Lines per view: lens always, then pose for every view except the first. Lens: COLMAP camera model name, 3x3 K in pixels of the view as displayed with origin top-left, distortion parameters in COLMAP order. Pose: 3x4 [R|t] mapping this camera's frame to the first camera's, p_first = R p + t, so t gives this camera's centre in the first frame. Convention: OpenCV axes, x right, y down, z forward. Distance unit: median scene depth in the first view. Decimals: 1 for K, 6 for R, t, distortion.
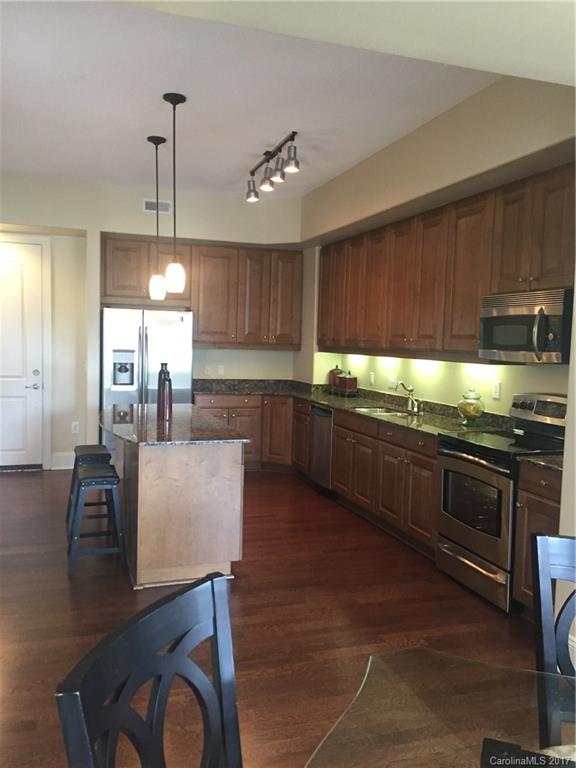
lens RADIAL K [[652.0, 0, 290.0], [0, 652.0, 382.3], [0, 0, 1]] dist [0.057772, -0.074474]
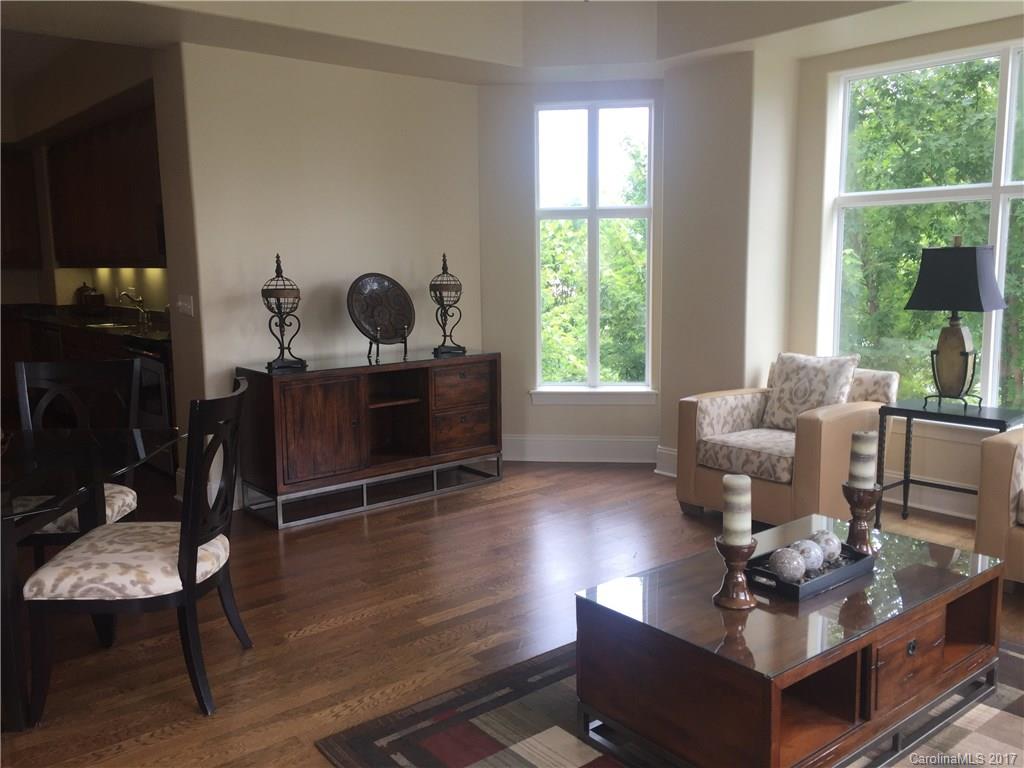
lens RADIAL K [[869.3, 0, 517.1], [0, 869.3, 383.9], [0, 0, 1]] dist [0.057772, -0.074474]
pose [[0.926131, -0.091951, 0.365822, 0.174344], [0.063032, 0.993922, 0.090251, 0.042184], [-0.371897, -0.060526, 0.926299, -0.348947]]
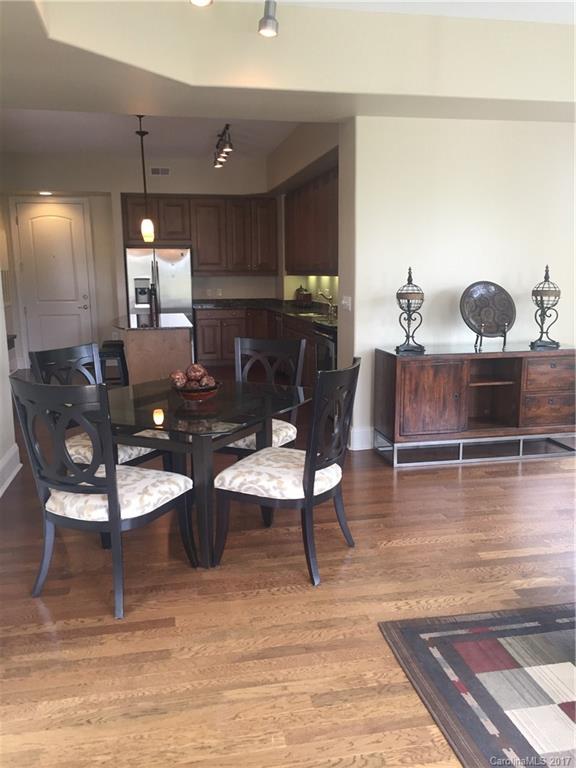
lens RADIAL K [[652.0, 0, 291.2], [0, 652.0, 386.3], [0, 0, 1]] dist [0.057772, -0.074474]
pose [[0.992639, -0.016371, -0.120001, 0.217293], [0.029007, 0.994120, 0.104324, 0.040936], [0.117587, -0.107037, 0.987277, -0.355090]]
